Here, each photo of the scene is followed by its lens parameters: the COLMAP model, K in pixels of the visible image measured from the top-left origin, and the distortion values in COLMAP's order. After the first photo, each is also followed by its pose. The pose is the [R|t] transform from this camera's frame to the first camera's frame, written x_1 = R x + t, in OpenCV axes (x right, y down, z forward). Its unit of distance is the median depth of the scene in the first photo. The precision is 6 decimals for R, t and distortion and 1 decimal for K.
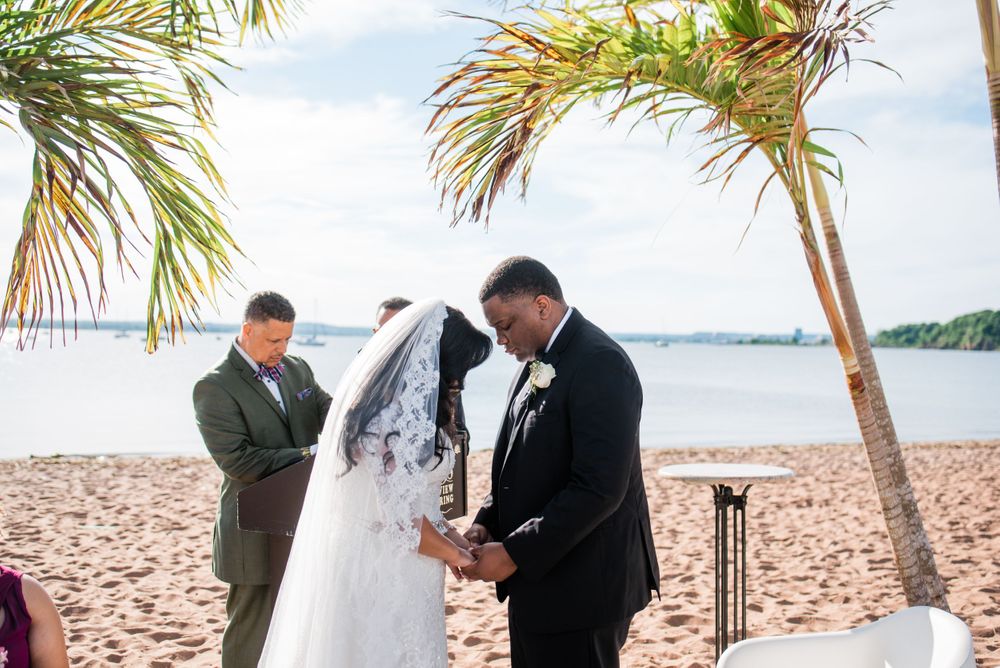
lens RADIAL K [[951.0, 0, 500.0], [0, 951.0, 334.0], [0, 0, 1]] dist [-0.082008, -0.007204]
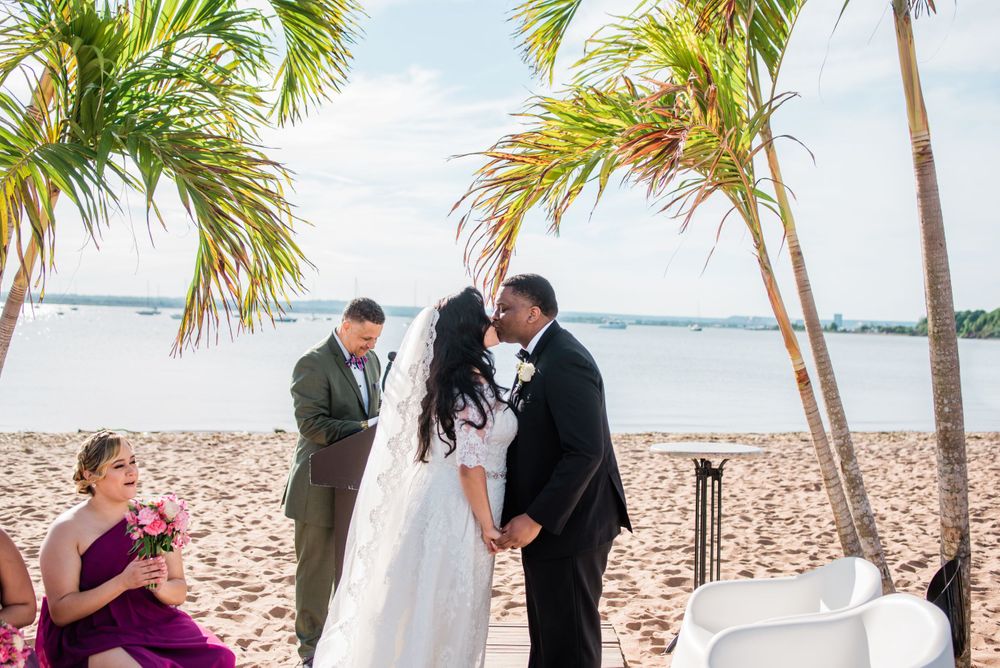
lens RADIAL K [[985.0, 0, 500.0], [0, 985.0, 334.0], [0, 0, 1]] dist [-0.064687, -0.005887]
pose [[0.999404, 0.014847, -0.031179, 0.007226], [-0.014219, 0.999693, 0.020274, -0.010915], [0.031471, -0.019819, 0.999308, -0.129101]]
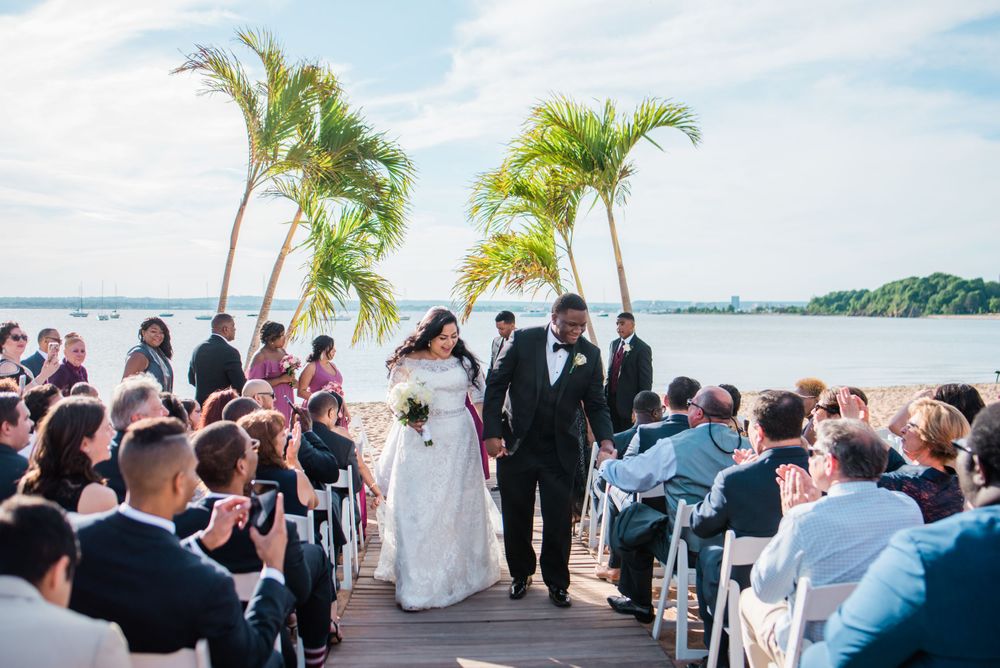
lens RADIAL K [[1047.3, 0, 500.9], [0, 1047.3, 306.7], [0, 0, 1]] dist [-0.014939, -0.007090]
pose [[0.998122, -0.013045, 0.059860, -0.036430], [0.012701, 0.999901, 0.006121, -0.044920], [-0.059934, -0.005349, 0.998188, -0.967984]]
